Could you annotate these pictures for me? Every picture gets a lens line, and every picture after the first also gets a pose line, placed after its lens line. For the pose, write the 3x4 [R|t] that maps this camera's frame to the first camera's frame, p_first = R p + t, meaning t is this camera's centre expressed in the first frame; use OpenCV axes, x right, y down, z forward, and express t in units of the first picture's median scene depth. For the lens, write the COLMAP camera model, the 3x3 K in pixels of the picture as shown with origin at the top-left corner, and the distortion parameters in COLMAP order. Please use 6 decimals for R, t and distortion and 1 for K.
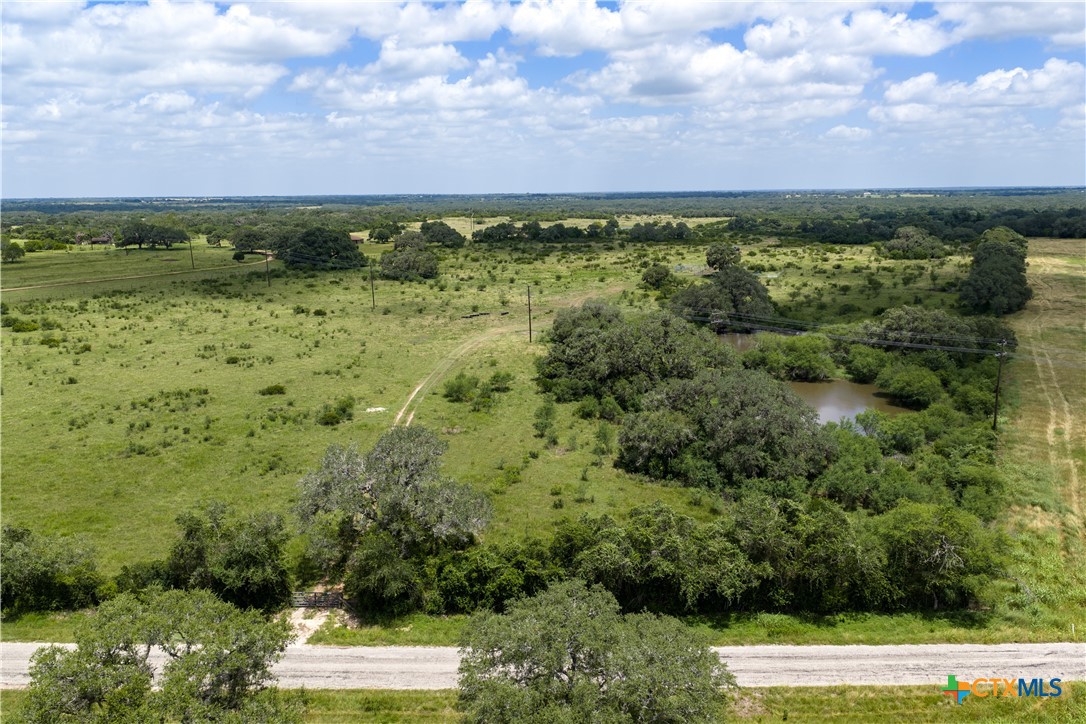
lens RADIAL K [[881.9, 0, 543.0], [0, 881.9, 362.0], [0, 0, 1]] dist [0.006662, -0.013783]
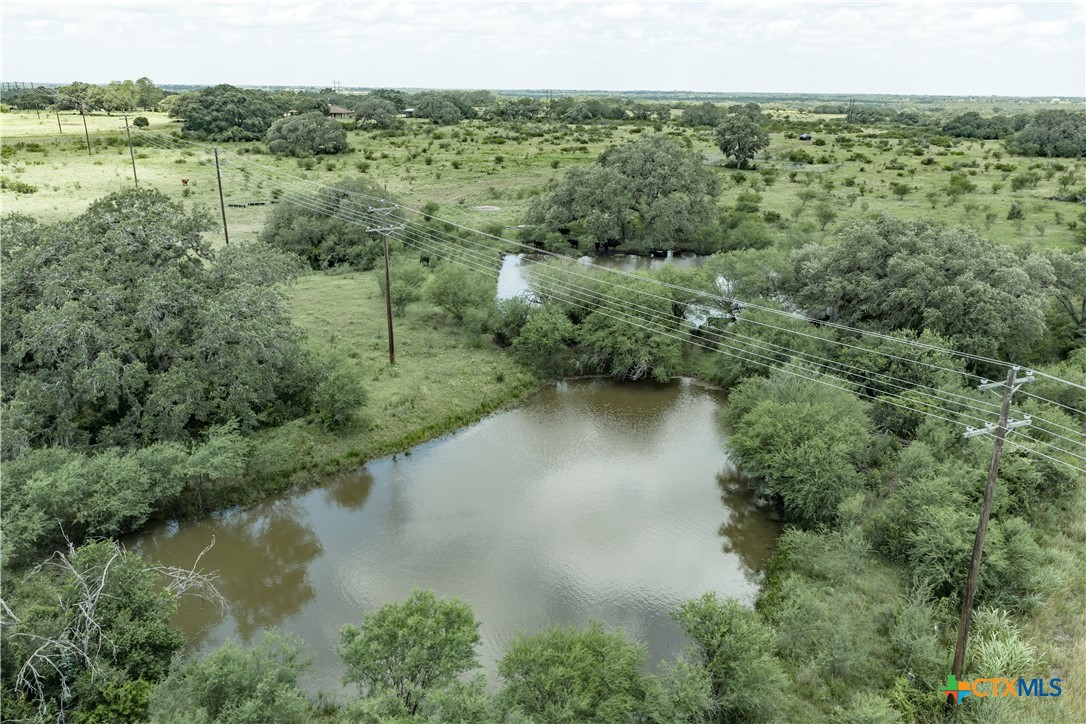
lens RADIAL K [[881.9, 0, 543.0], [0, 881.9, 362.0], [0, 0, 1]] dist [0.006662, -0.013783]
pose [[0.985476, 0.072995, -0.153326, 0.221905], [-0.055955, 0.992057, 0.112657, -0.022280], [0.160332, -0.102442, 0.981733, 0.385641]]
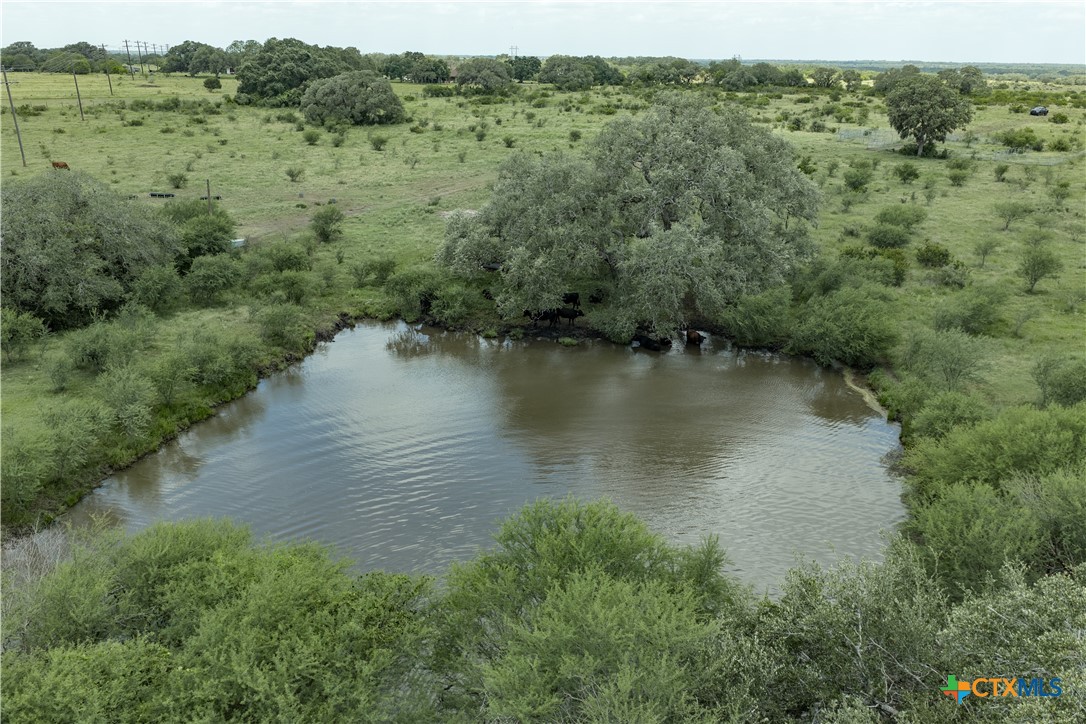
lens RADIAL K [[881.9, 0, 543.0], [0, 881.9, 362.0], [0, 0, 1]] dist [0.006662, -0.013783]
pose [[0.922687, 0.148856, -0.355655, 0.263626], [-0.096969, 0.982406, 0.159608, -0.059640], [0.373156, -0.112780, 0.920888, 0.645375]]
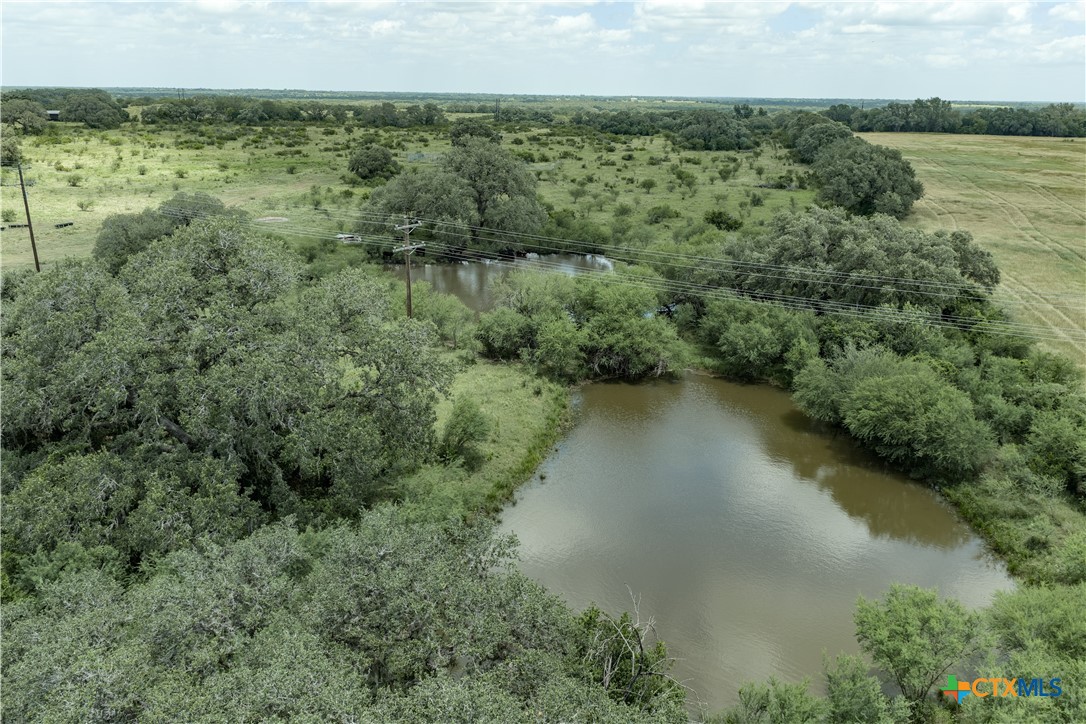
lens RADIAL K [[881.9, 0, 543.0], [0, 881.9, 362.0], [0, 0, 1]] dist [0.006662, -0.013783]
pose [[0.968467, -0.045303, 0.244988, 0.101797], [0.019574, 0.994125, 0.106453, -0.023324], [-0.248372, -0.098301, 0.963664, 0.392662]]
